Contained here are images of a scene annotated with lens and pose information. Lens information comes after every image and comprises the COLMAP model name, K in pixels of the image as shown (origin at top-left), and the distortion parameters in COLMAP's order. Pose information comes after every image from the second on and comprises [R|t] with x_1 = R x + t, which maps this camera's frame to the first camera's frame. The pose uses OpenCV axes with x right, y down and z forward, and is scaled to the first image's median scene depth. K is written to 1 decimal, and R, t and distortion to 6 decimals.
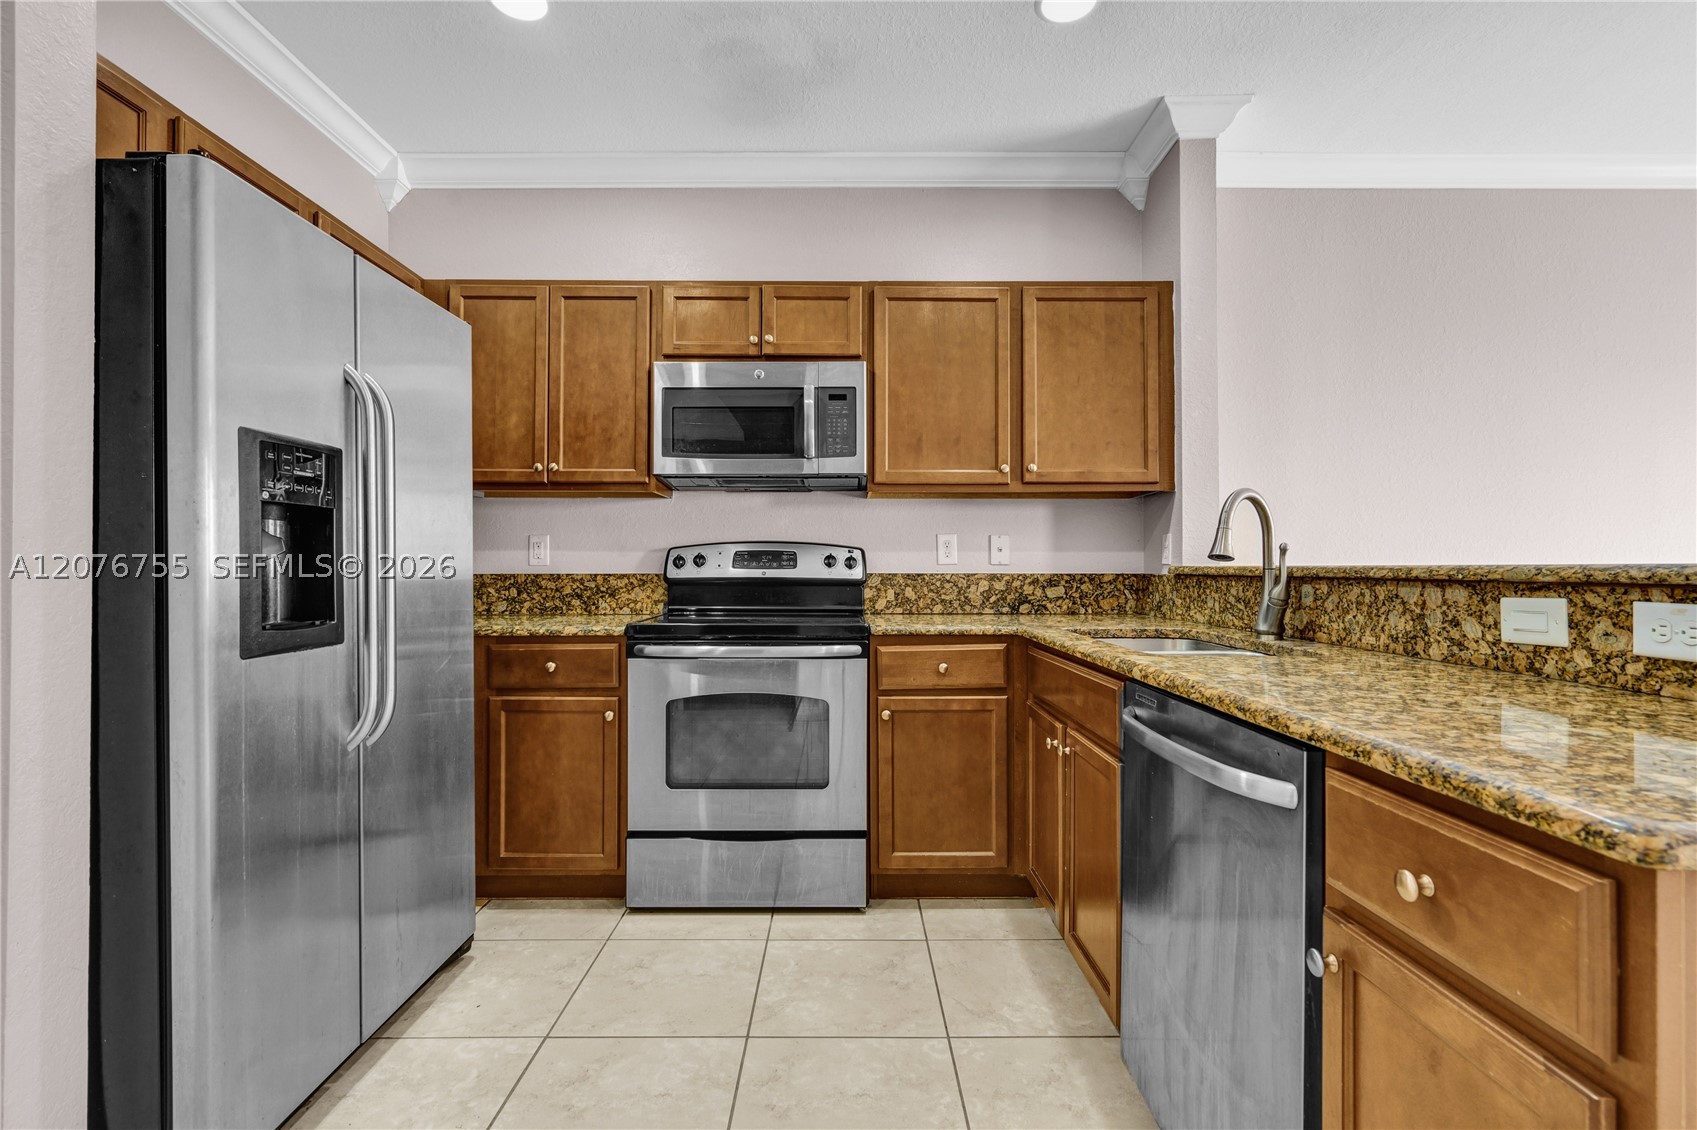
lens RADIAL K [[782.1, 0, 832.9], [0, 782.1, 558.2], [0, 0, 1]] dist [-0.008873, 0.005021]
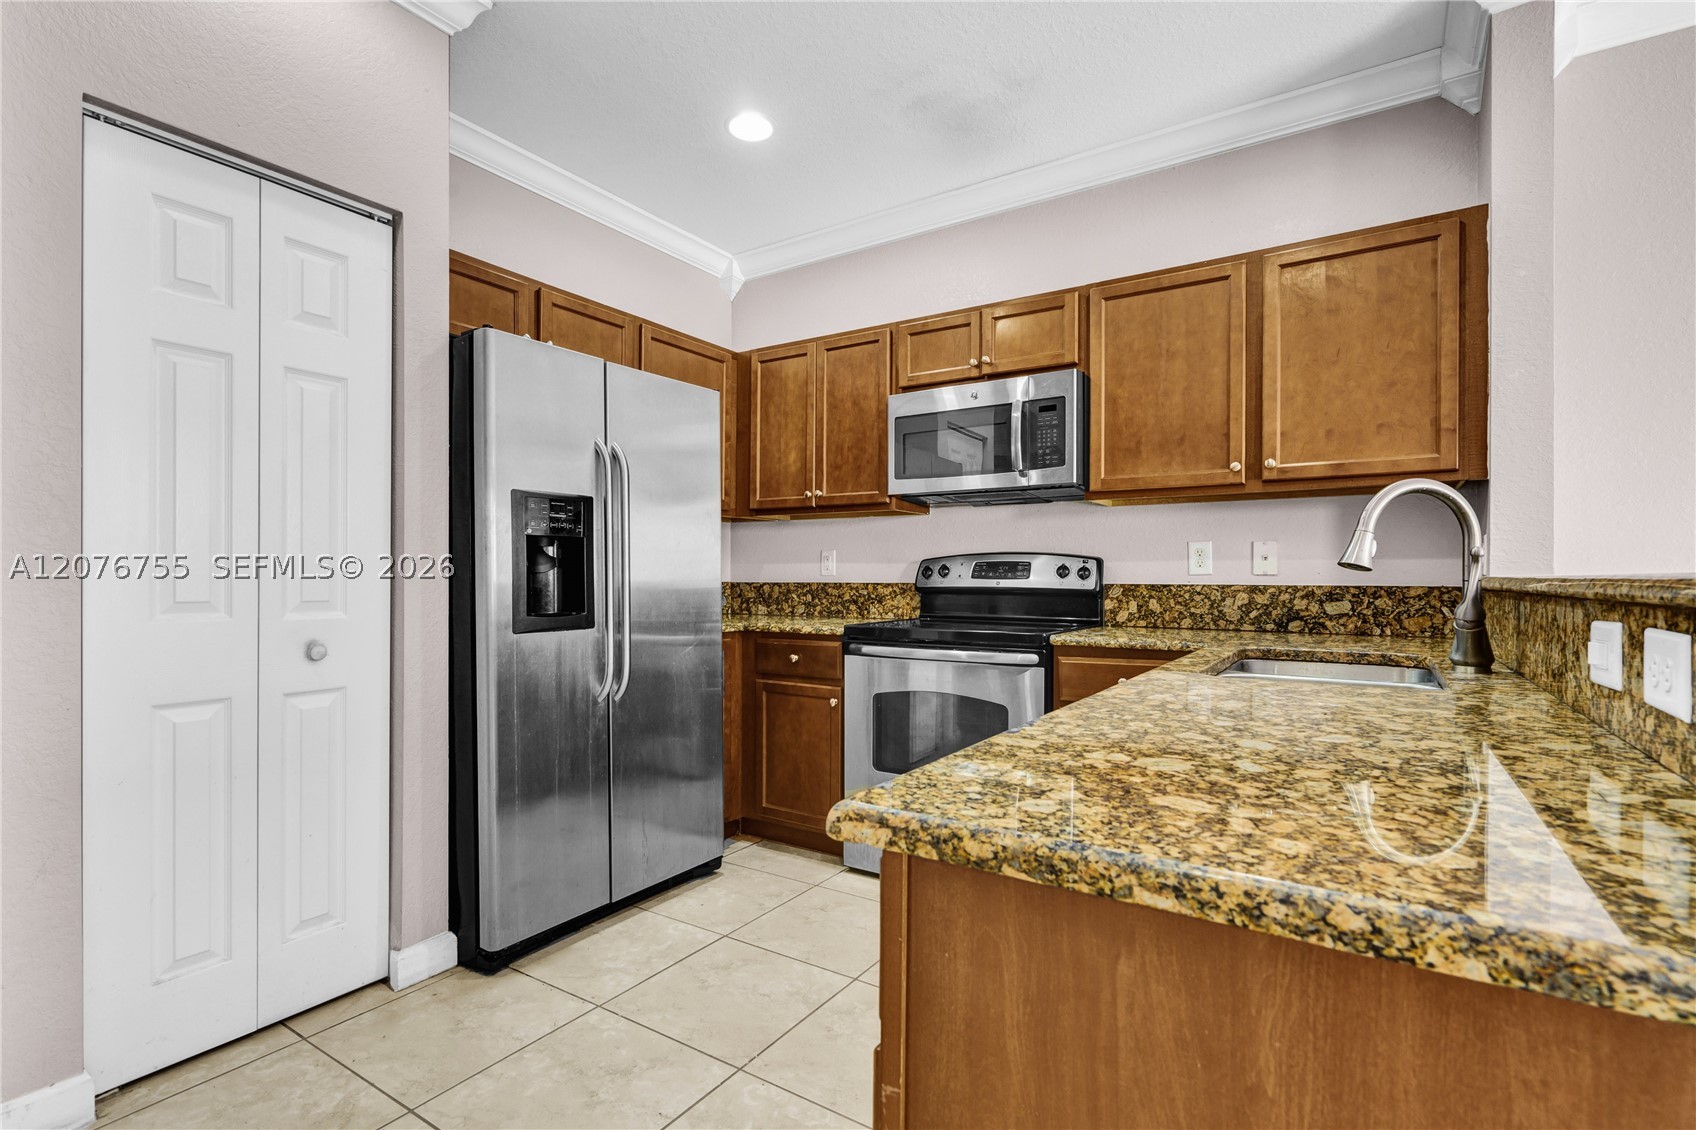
lens RADIAL K [[781.6, 0, 831.1], [0, 781.6, 575.4], [0, 0, 1]] dist [-0.008873, 0.005021]
pose [[0.836291, 0.000263, -0.548286, 0.326394], [0.004677, 0.999960, 0.007613, -0.000124], [0.548266, -0.008931, 0.836257, 0.006350]]
